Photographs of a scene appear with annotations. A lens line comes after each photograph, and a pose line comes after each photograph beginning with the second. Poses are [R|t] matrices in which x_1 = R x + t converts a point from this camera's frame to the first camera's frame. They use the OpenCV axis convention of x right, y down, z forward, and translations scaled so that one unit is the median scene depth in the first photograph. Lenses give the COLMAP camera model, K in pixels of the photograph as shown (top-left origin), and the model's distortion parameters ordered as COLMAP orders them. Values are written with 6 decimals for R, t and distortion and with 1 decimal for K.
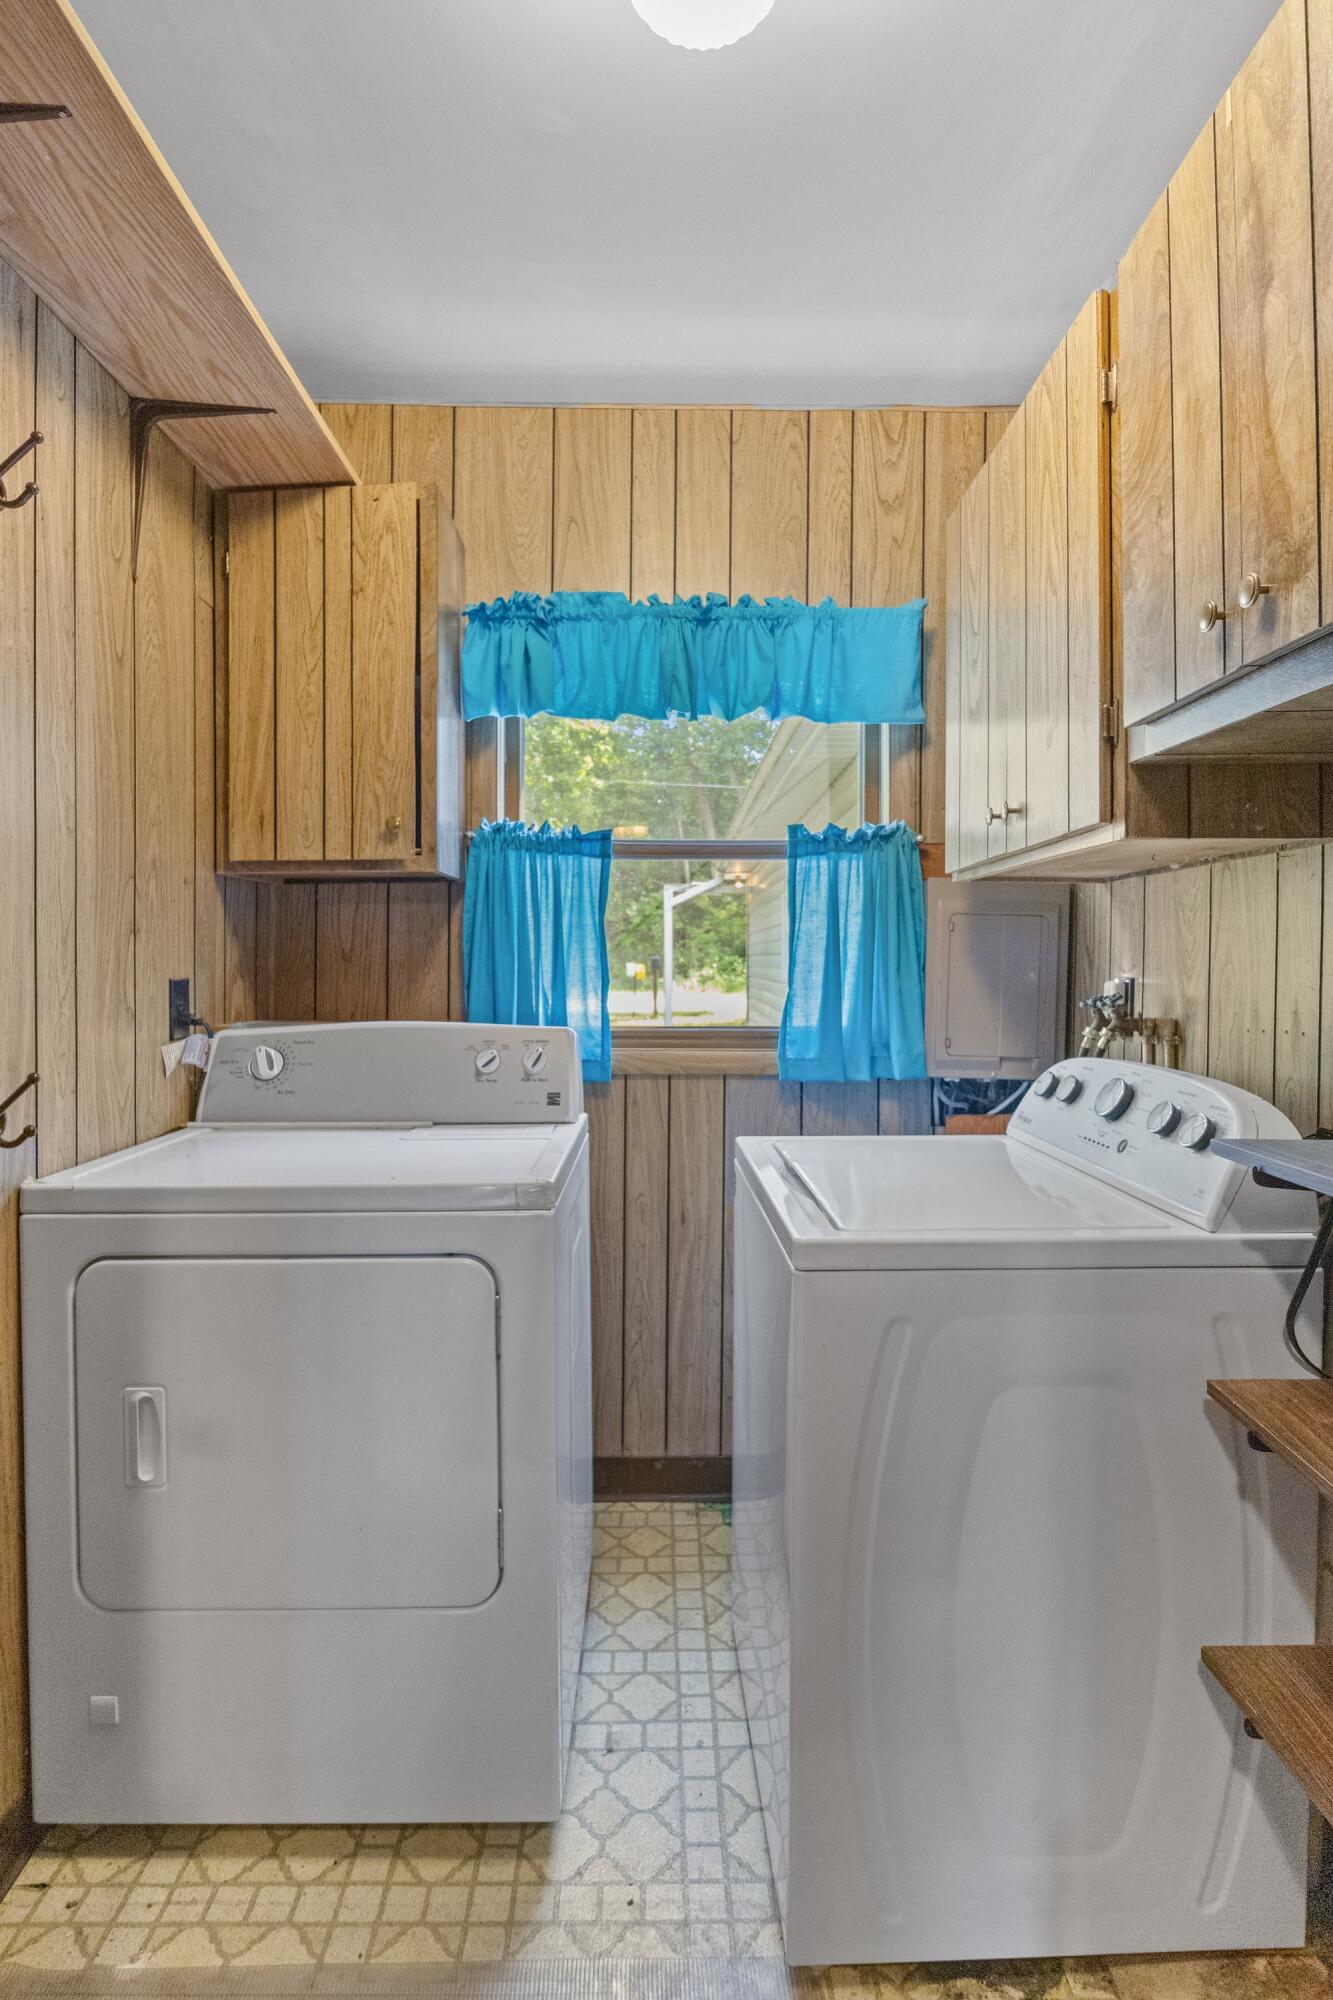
lens RADIAL K [[1029.8, 0, 665.9], [0, 1029.8, 978.5], [0, 0, 1]] dist [-0.008416, 0.000806]
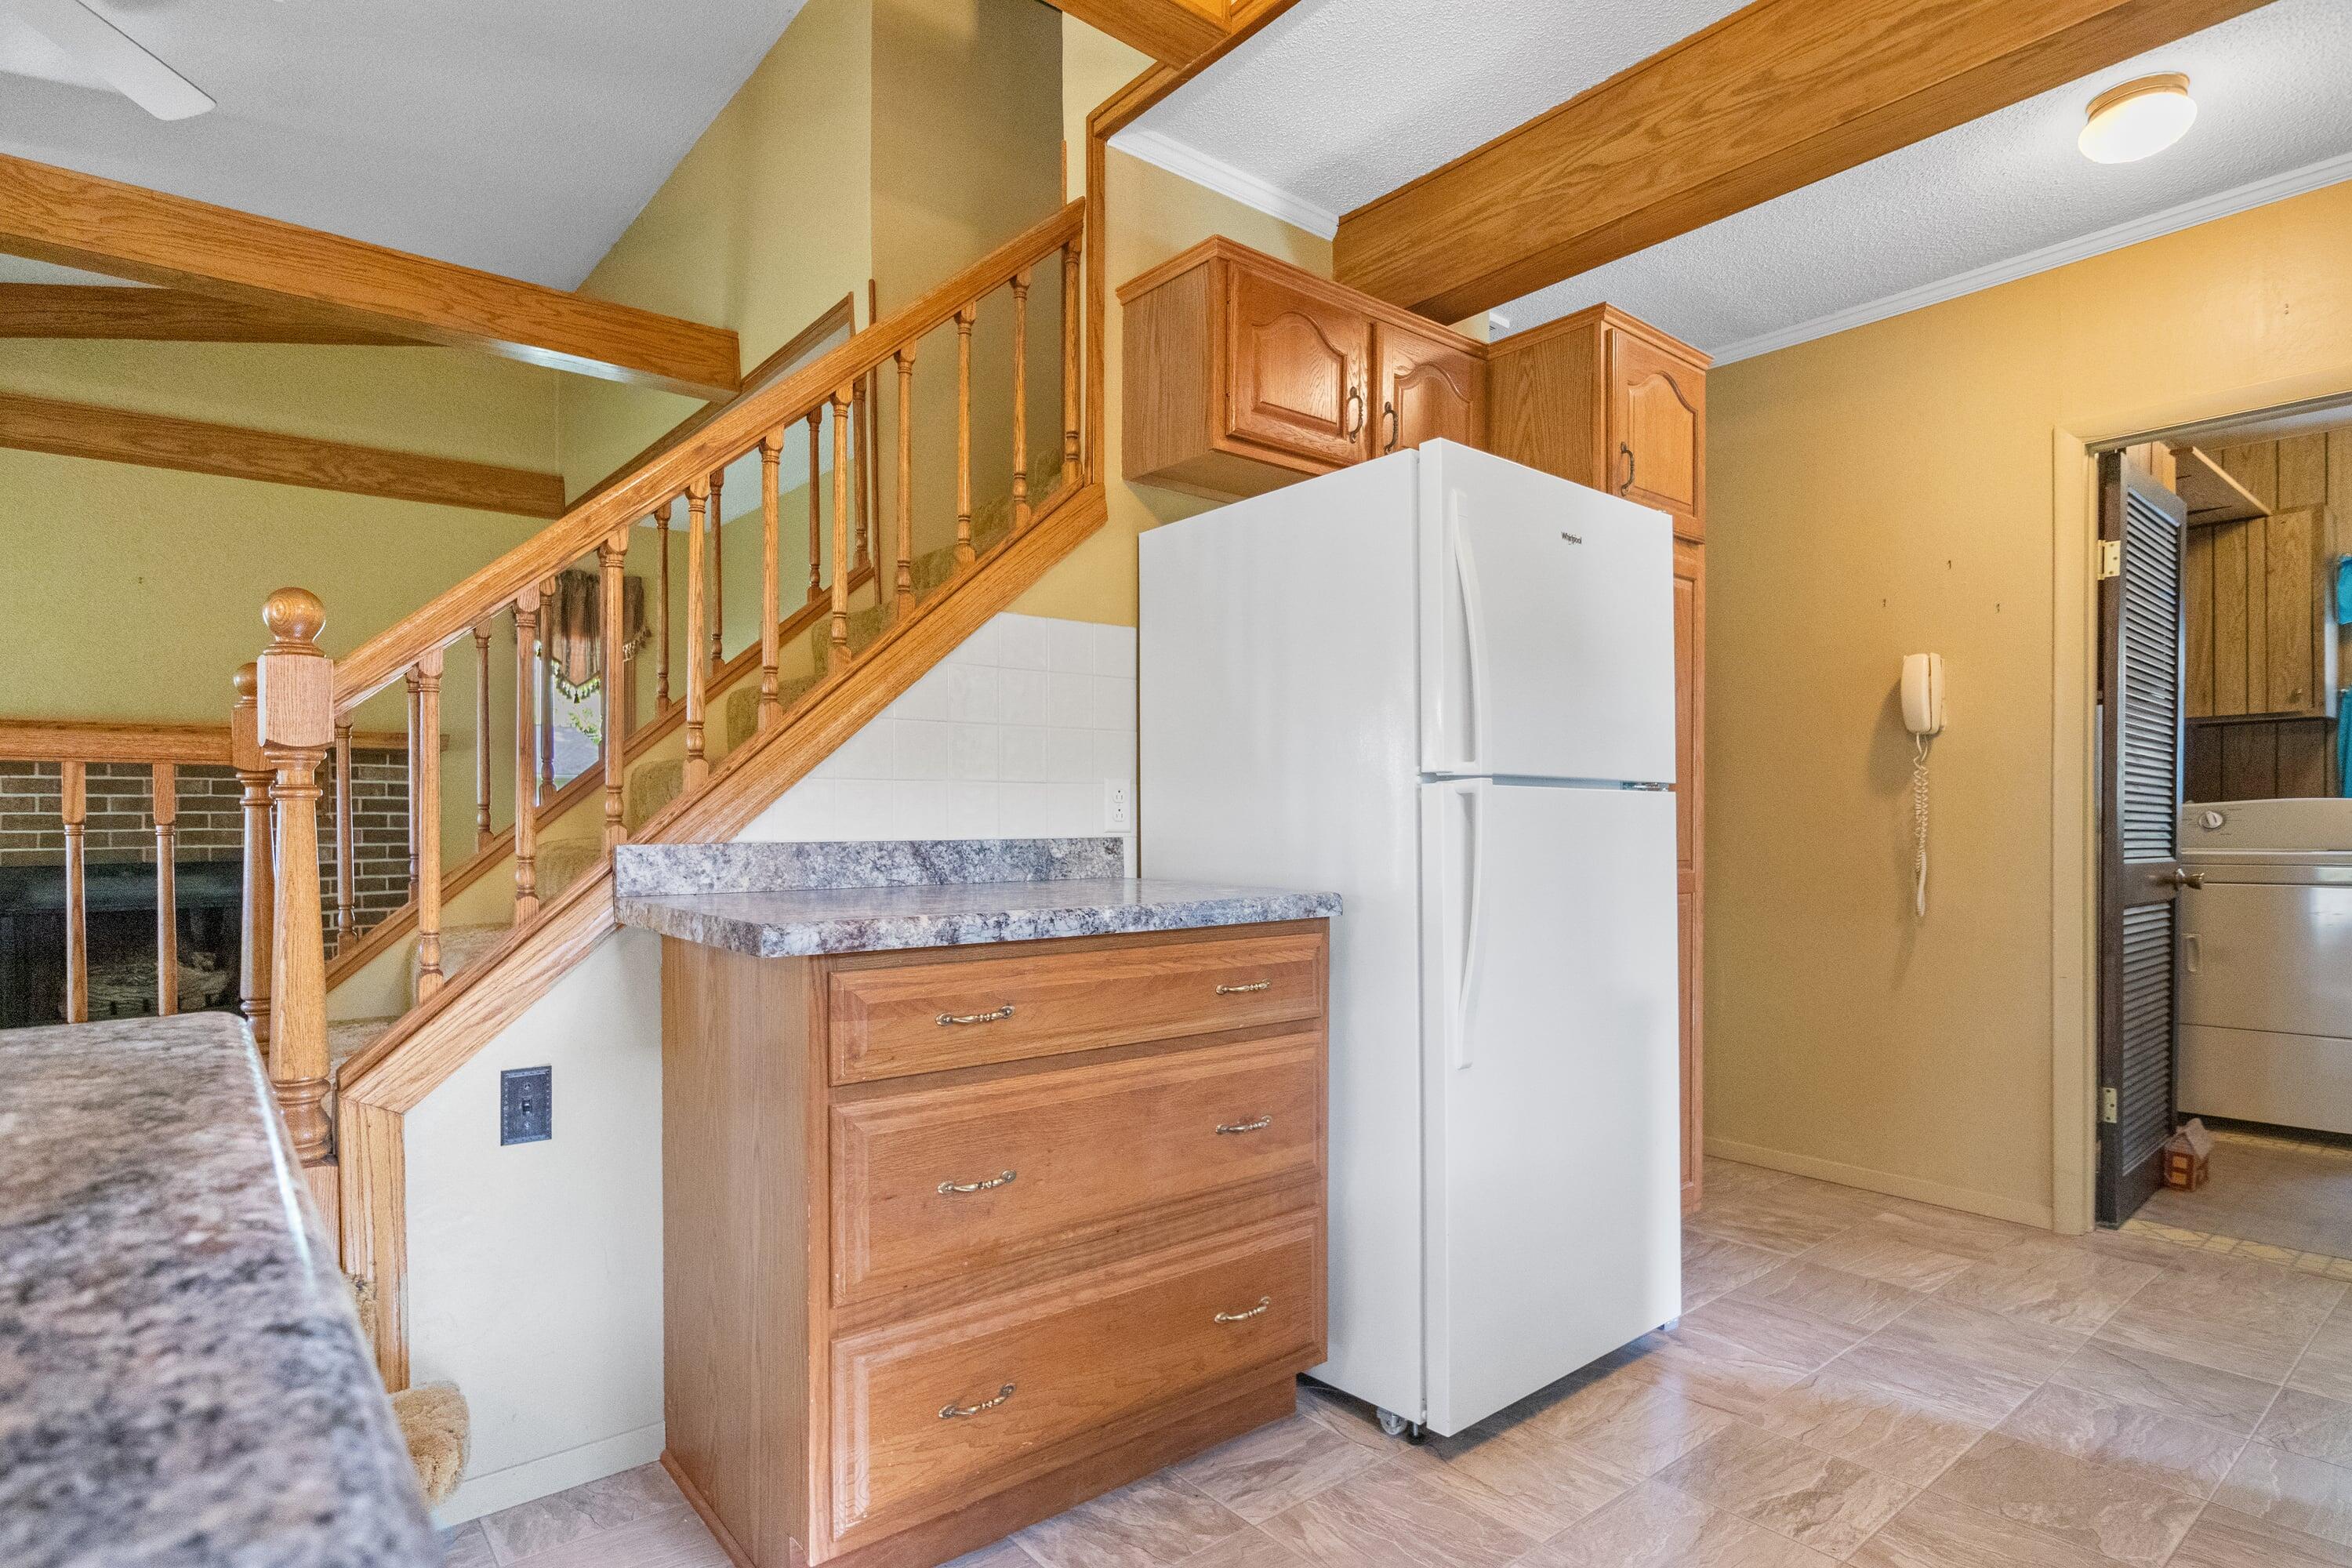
lens RADIAL K [[1211.0, 0, 1175.4], [0, 1211.0, 815.5], [0, 0, 1]] dist [-0.008416, 0.000806]
pose [[0.626841, -0.004432, -0.779135, 0.161034], [-0.009224, 0.999872, -0.013108, 0.121198], [0.779093, 0.015403, 0.626720, -1.952127]]
